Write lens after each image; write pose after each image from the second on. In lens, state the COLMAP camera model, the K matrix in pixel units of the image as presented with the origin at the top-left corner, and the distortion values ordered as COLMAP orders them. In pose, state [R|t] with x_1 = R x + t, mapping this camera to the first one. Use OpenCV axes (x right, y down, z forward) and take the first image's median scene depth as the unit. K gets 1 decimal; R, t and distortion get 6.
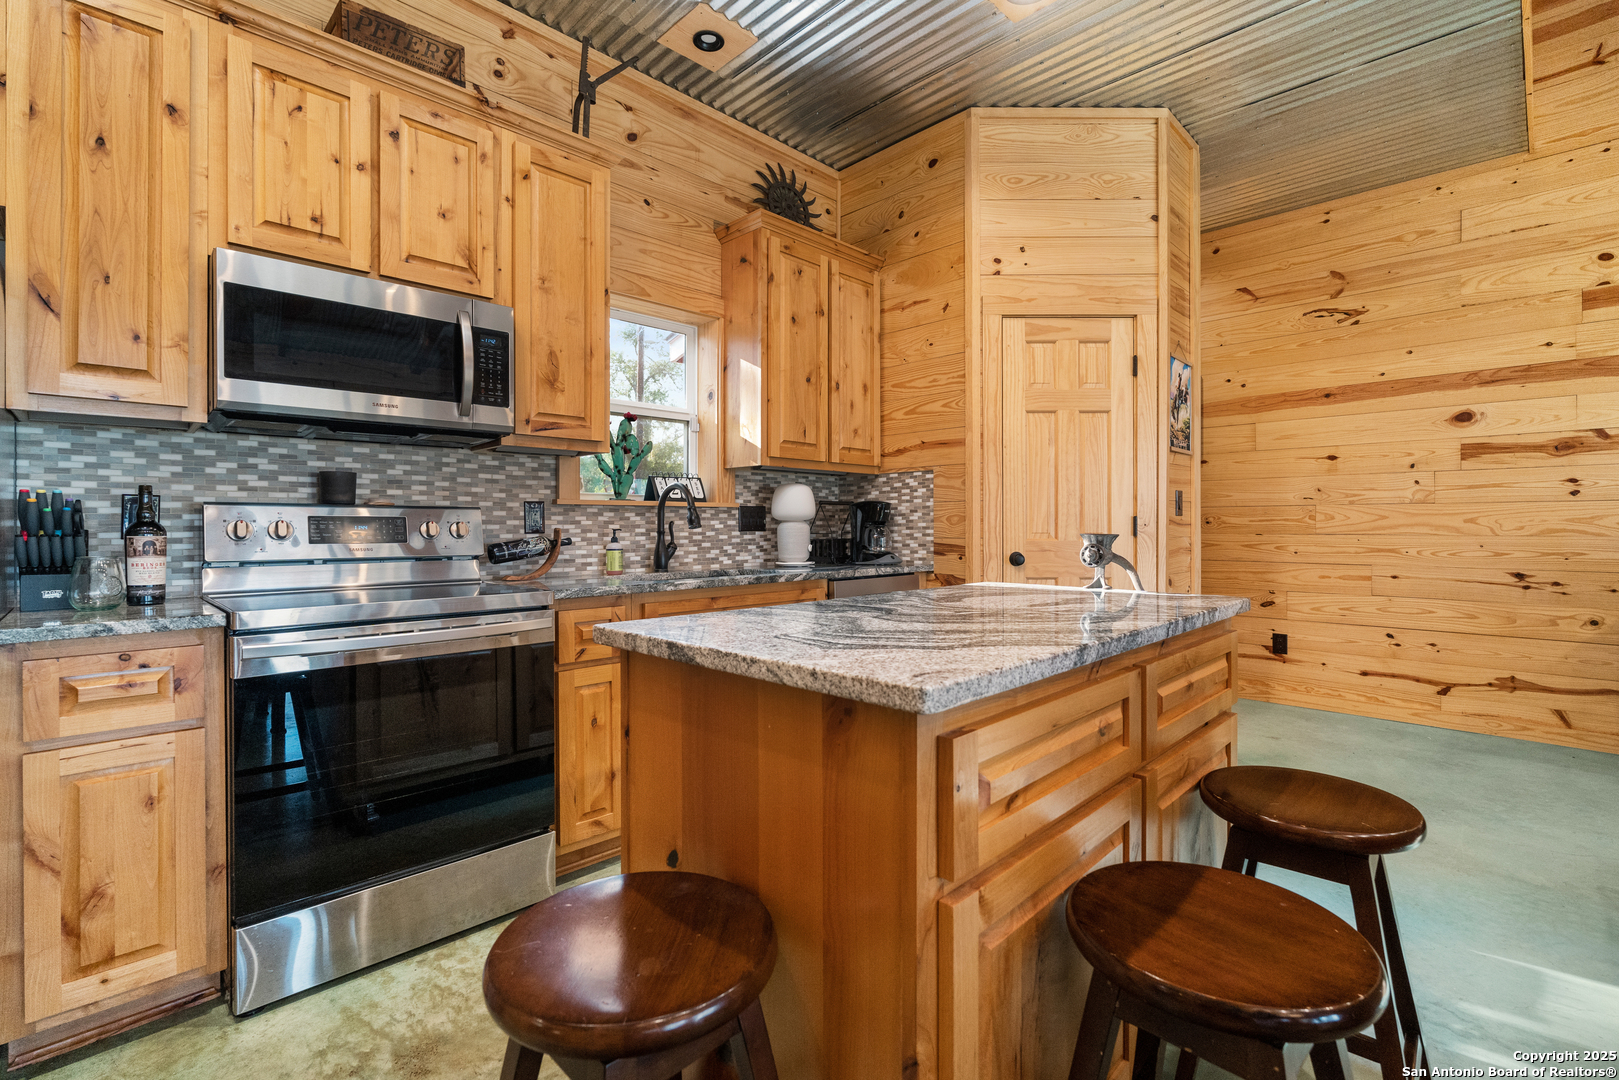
lens RADIAL K [[723.7, 0, 802.9], [0, 723.7, 527.7], [0, 0, 1]] dist [-0.000884, 0.000579]
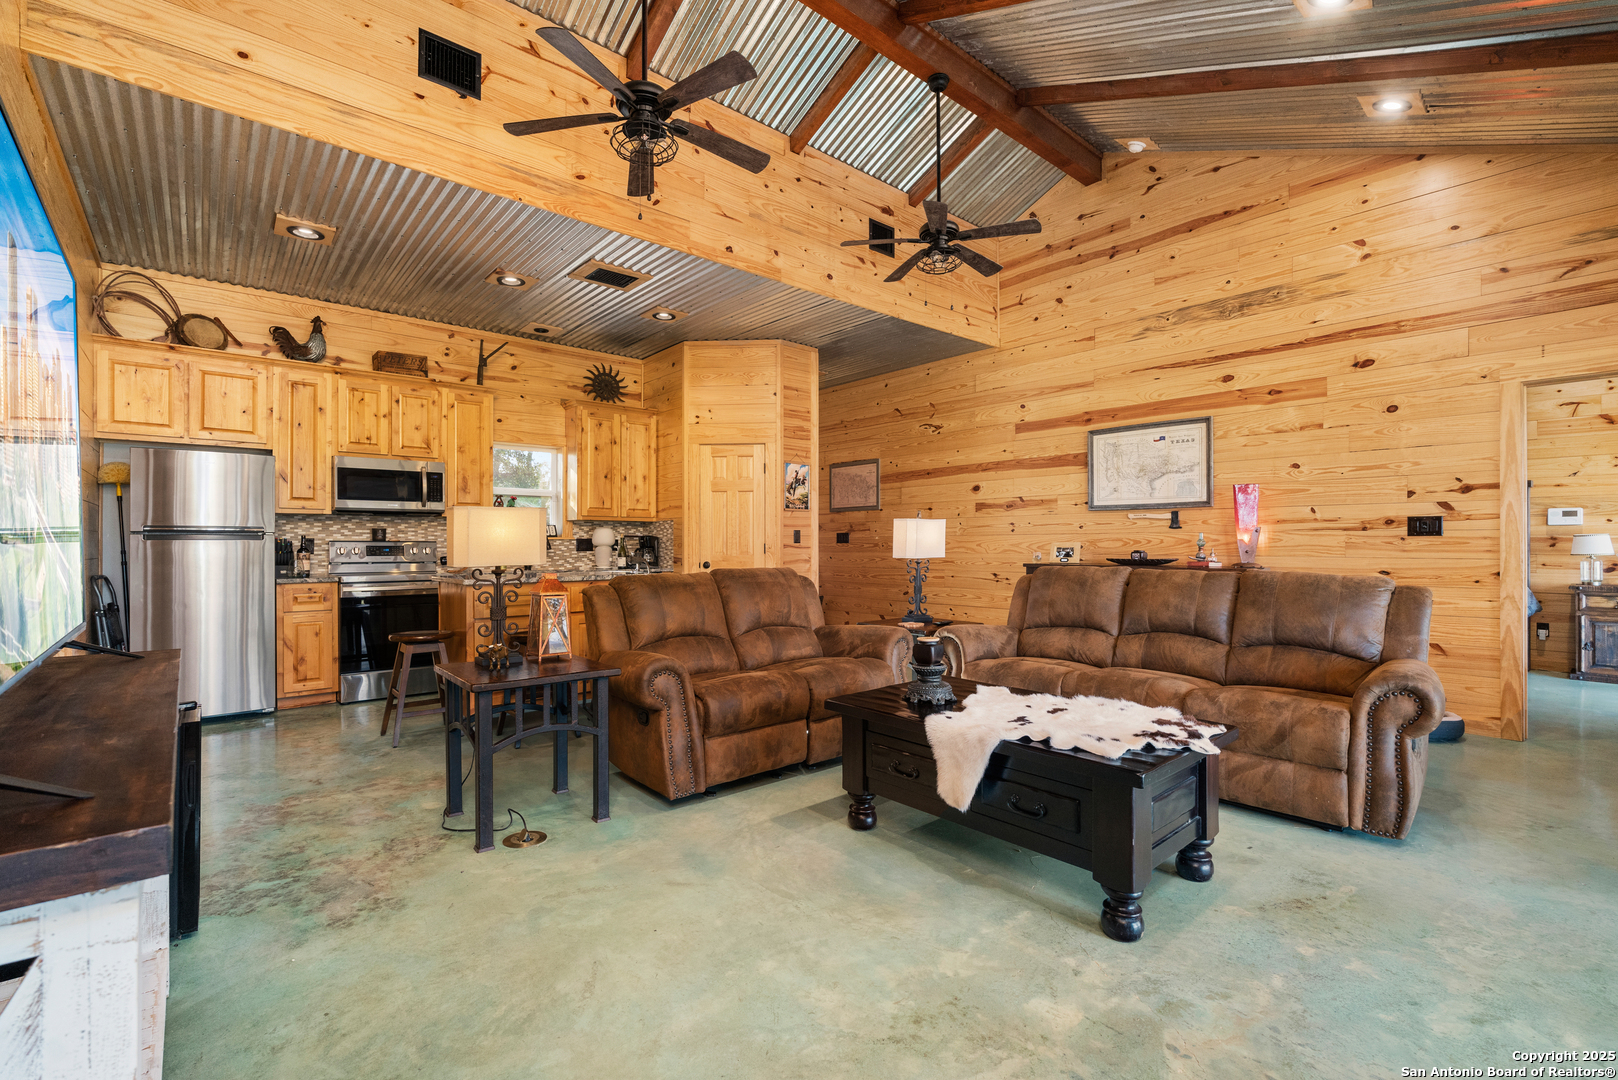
lens RADIAL K [[723.3, 0, 815.8], [0, 723.3, 545.3], [0, 0, 1]] dist [-0.000884, 0.000579]
pose [[0.997440, -0.001886, -0.071480, 0.774365], [0.001603, 0.999991, -0.004008, -0.002783], [0.071487, 0.003883, 0.997434, -1.027622]]
